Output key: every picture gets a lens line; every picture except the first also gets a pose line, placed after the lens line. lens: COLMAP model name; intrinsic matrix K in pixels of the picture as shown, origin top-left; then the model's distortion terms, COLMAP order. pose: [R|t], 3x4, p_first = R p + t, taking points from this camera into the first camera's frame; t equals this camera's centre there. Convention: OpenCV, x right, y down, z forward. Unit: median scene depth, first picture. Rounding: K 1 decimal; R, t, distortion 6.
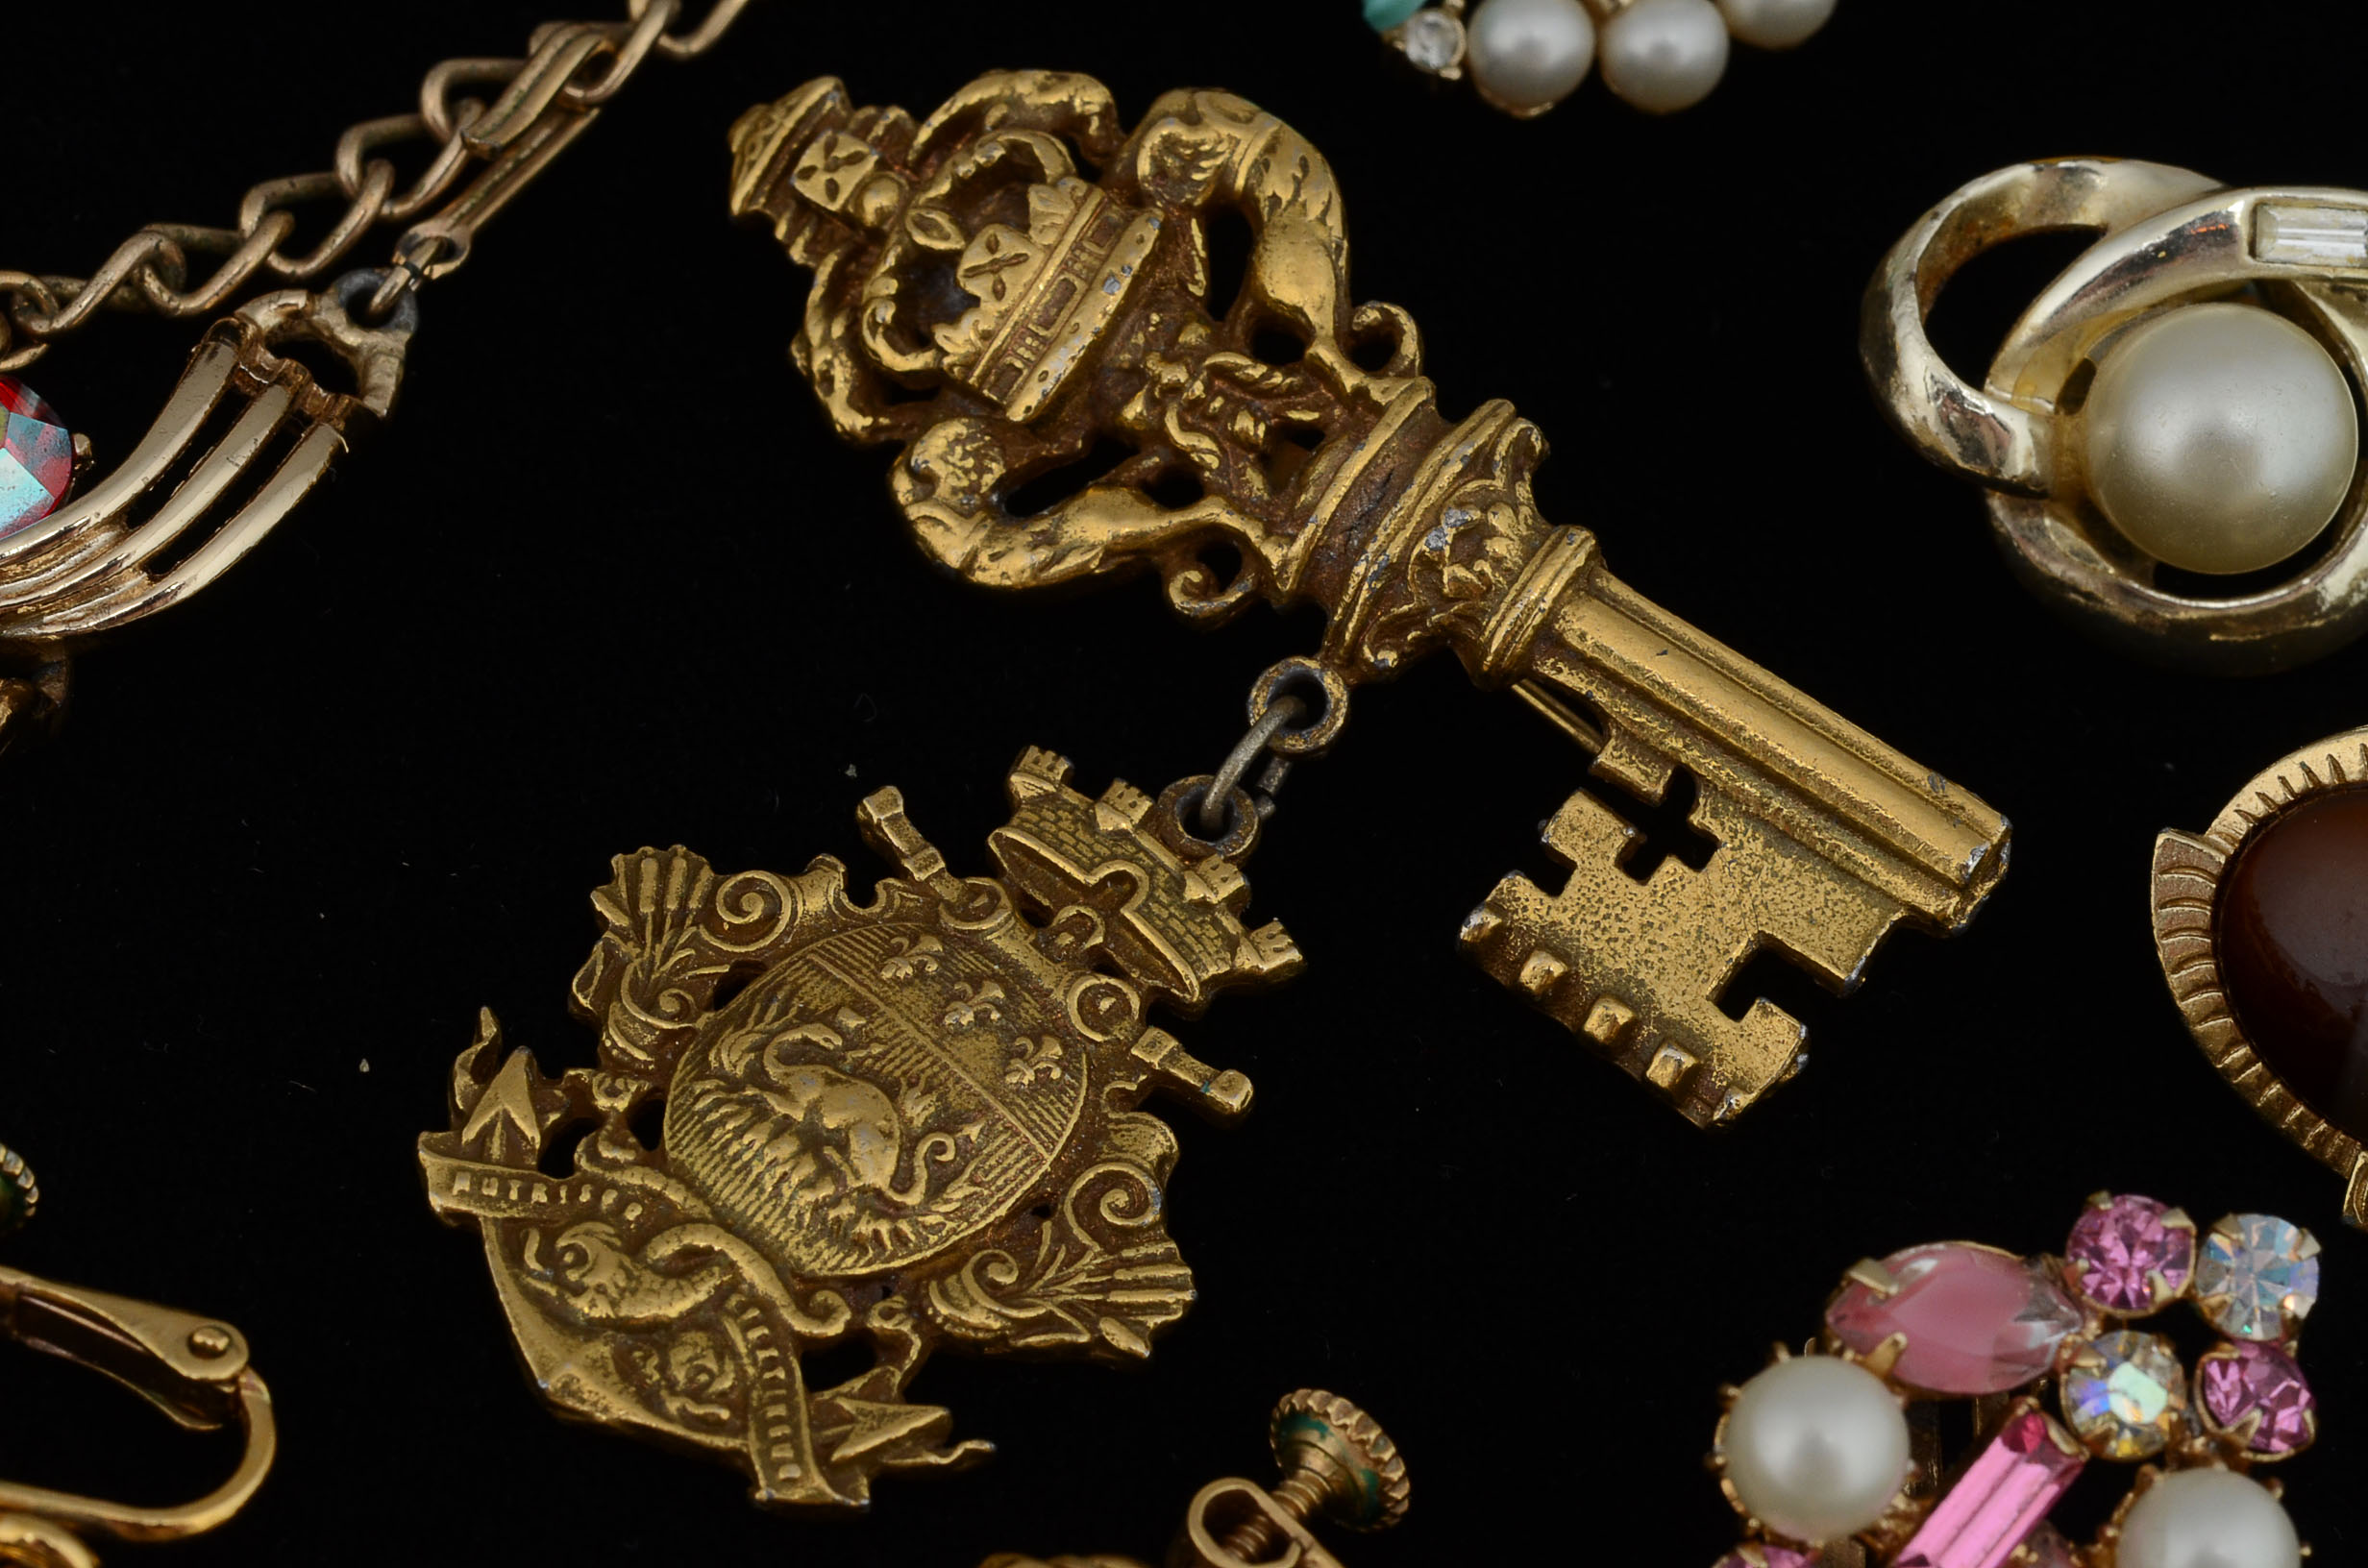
lens RADIAL K [[6397.0, 0, 1184.0], [0, 6397.0, 784.0], [0, 0, 1]] dist [-0.109163, 0.866333]
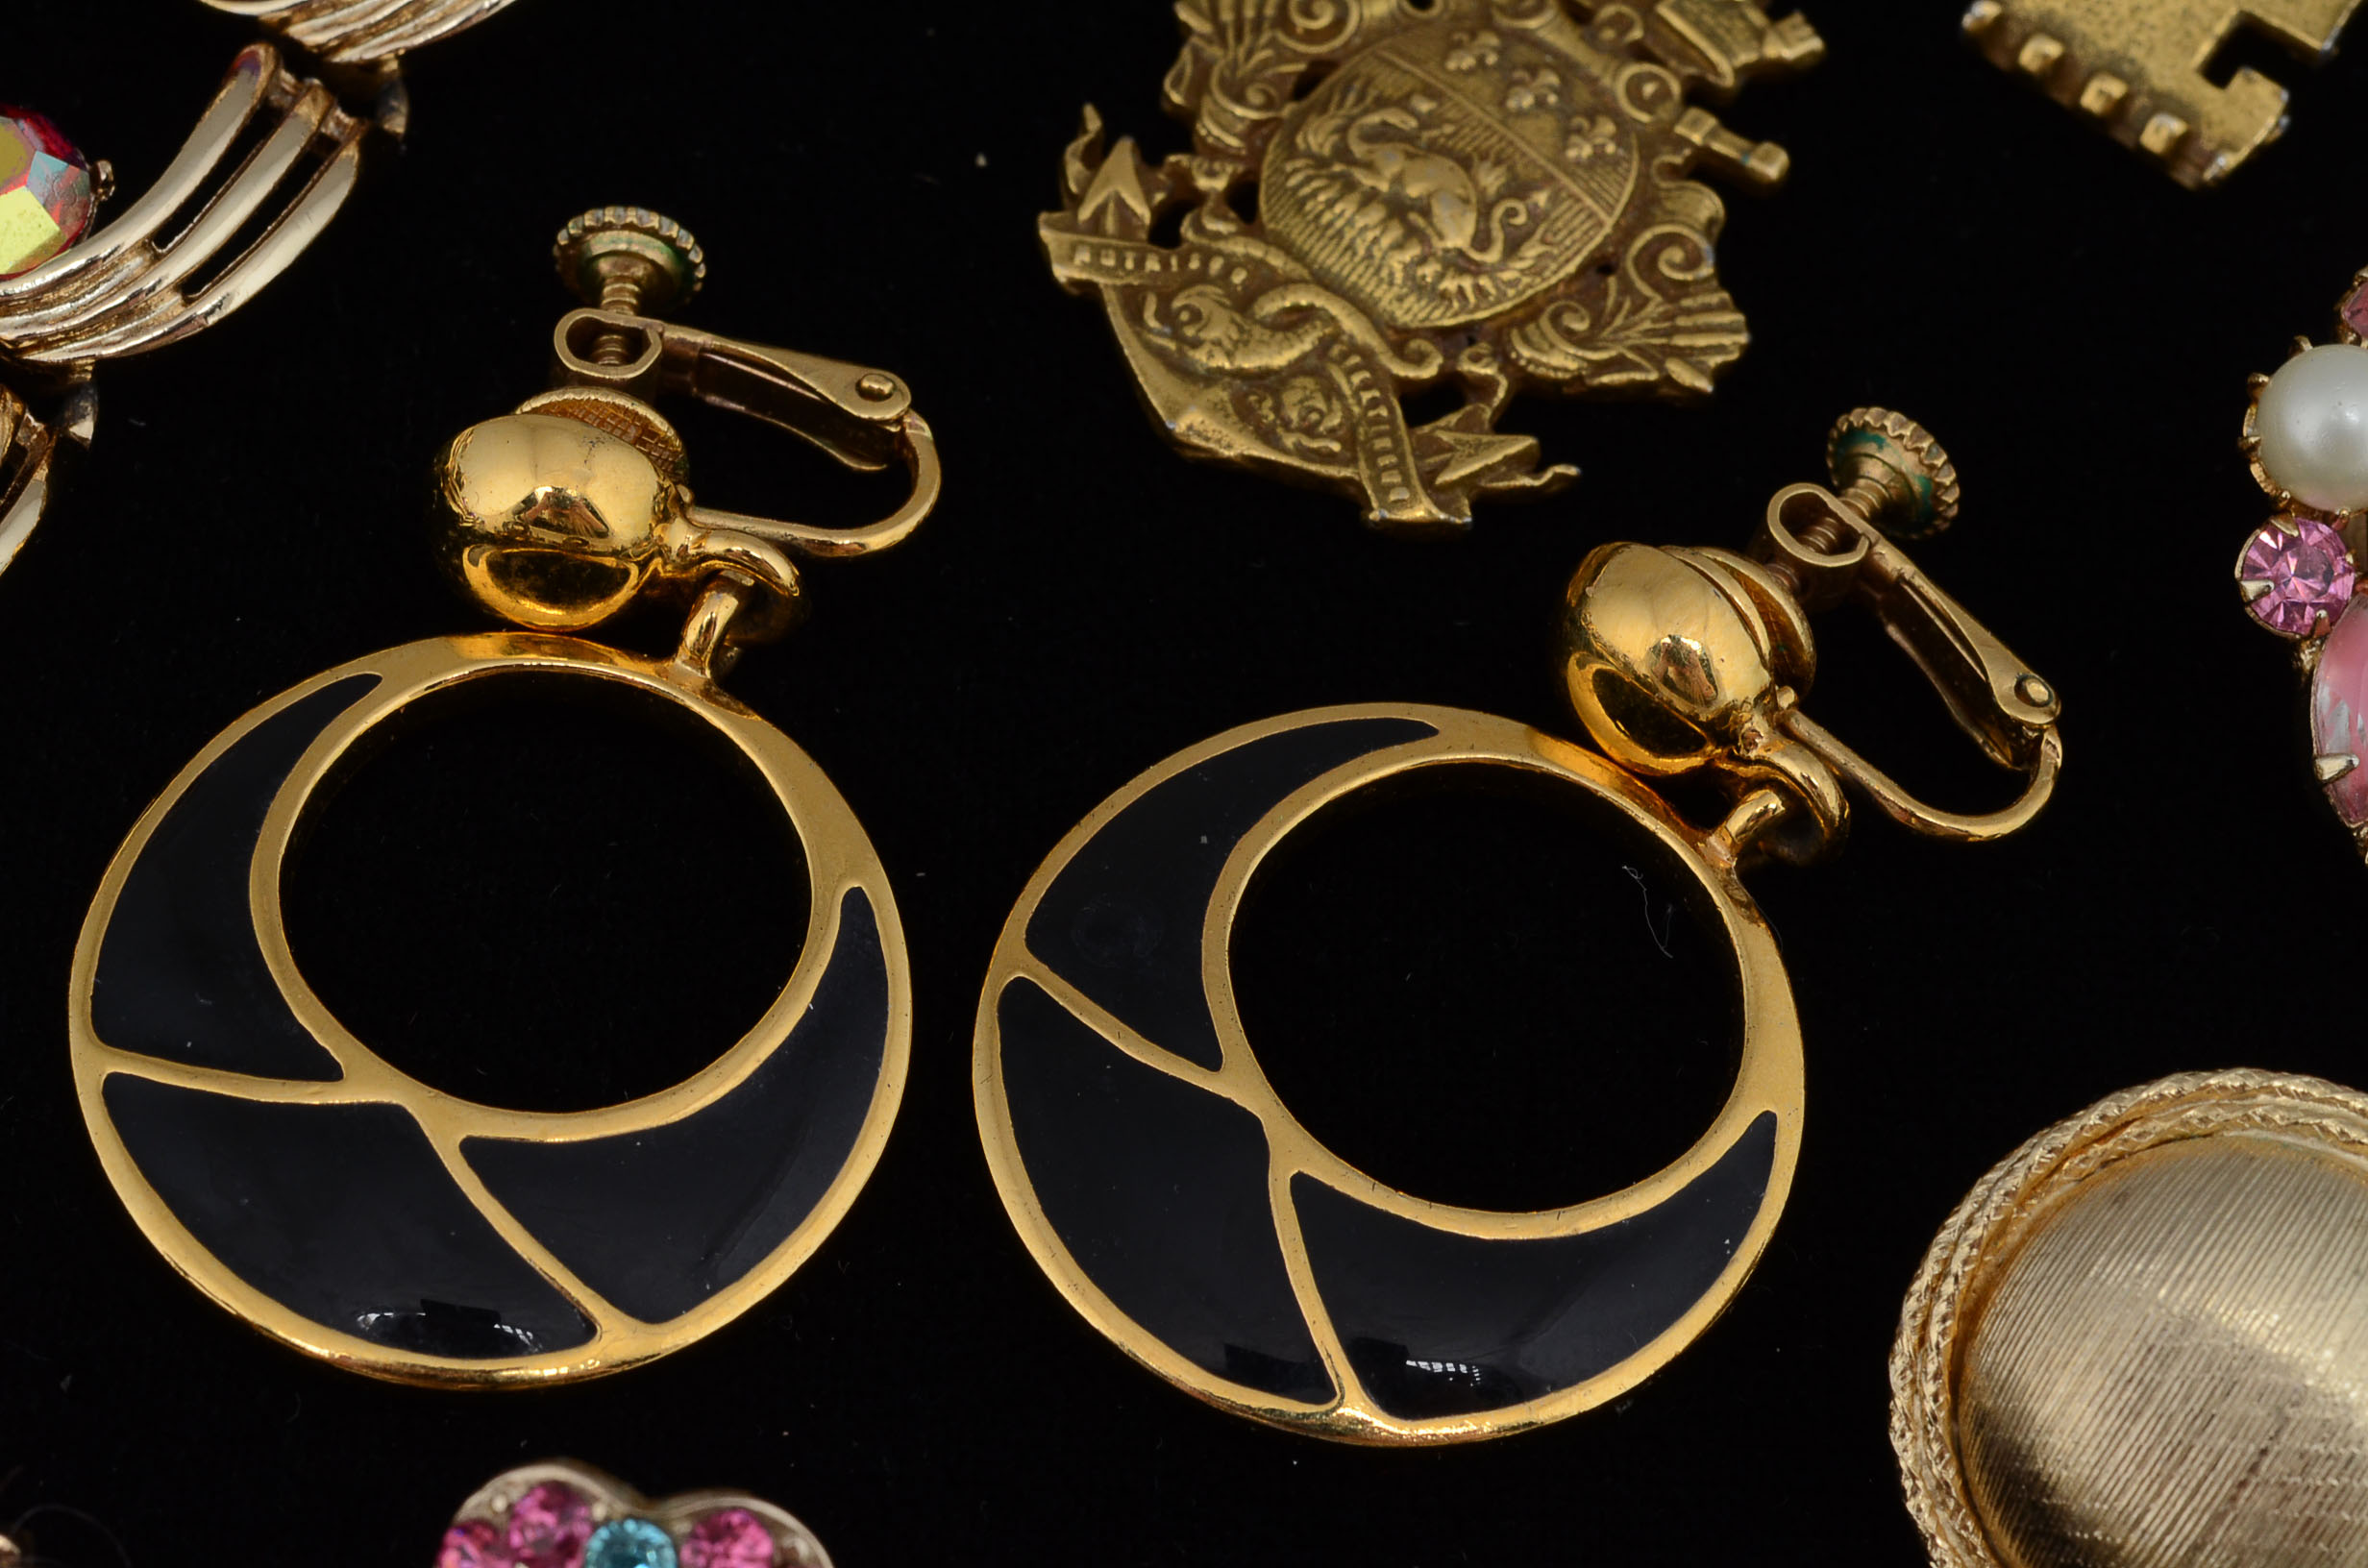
lens RADIAL K [[6397.0, 0, 1184.0], [0, 6397.0, 784.0], [0, 0, 1]] dist [-0.109163, 0.866333]
pose [[0.999408, -0.032246, -0.012012, -0.081698], [0.032834, 0.998082, 0.052472, 0.092241], [0.010297, -0.052835, 0.998550, -0.099105]]
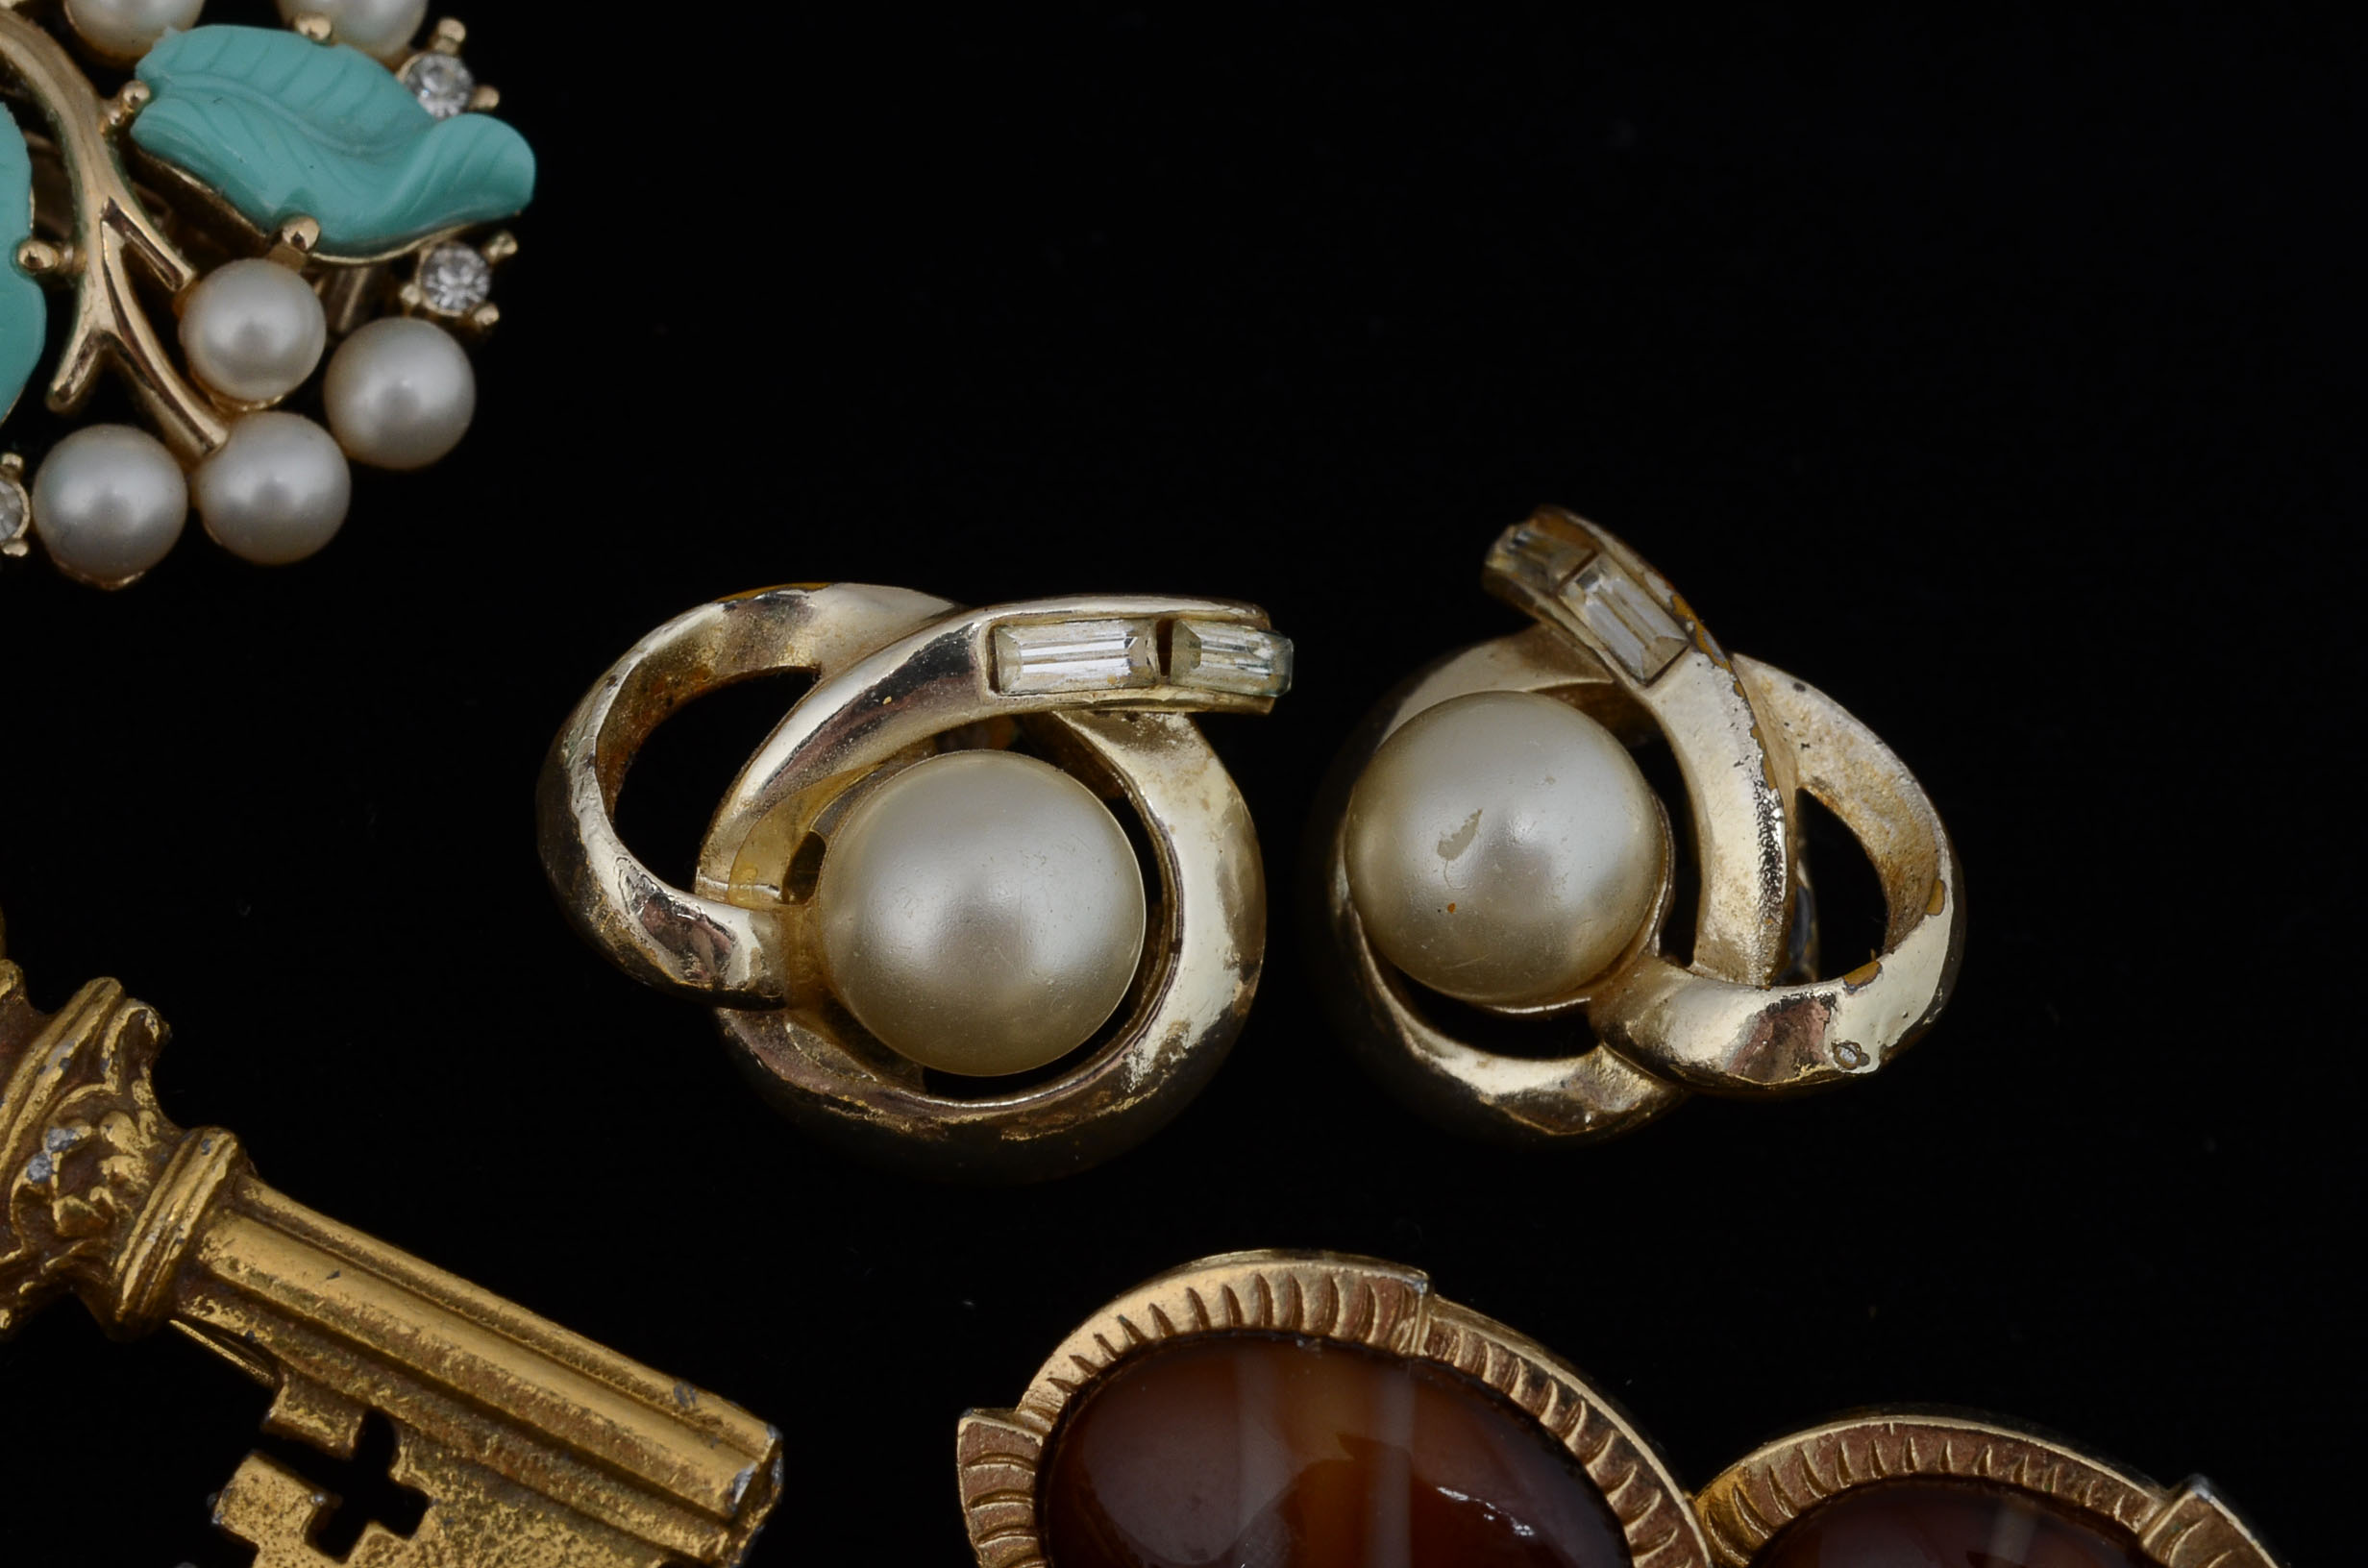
lens RADIAL K [[6397.0, 0, 1184.0], [0, 6397.0, 784.0], [0, 0, 1]] dist [-0.109163, 0.866333]
pose [[0.978763, -0.115500, 0.169359, 0.050740], [0.115906, 0.993232, 0.007522, -0.076838], [-0.169081, 0.012268, 0.985526, 0.180379]]
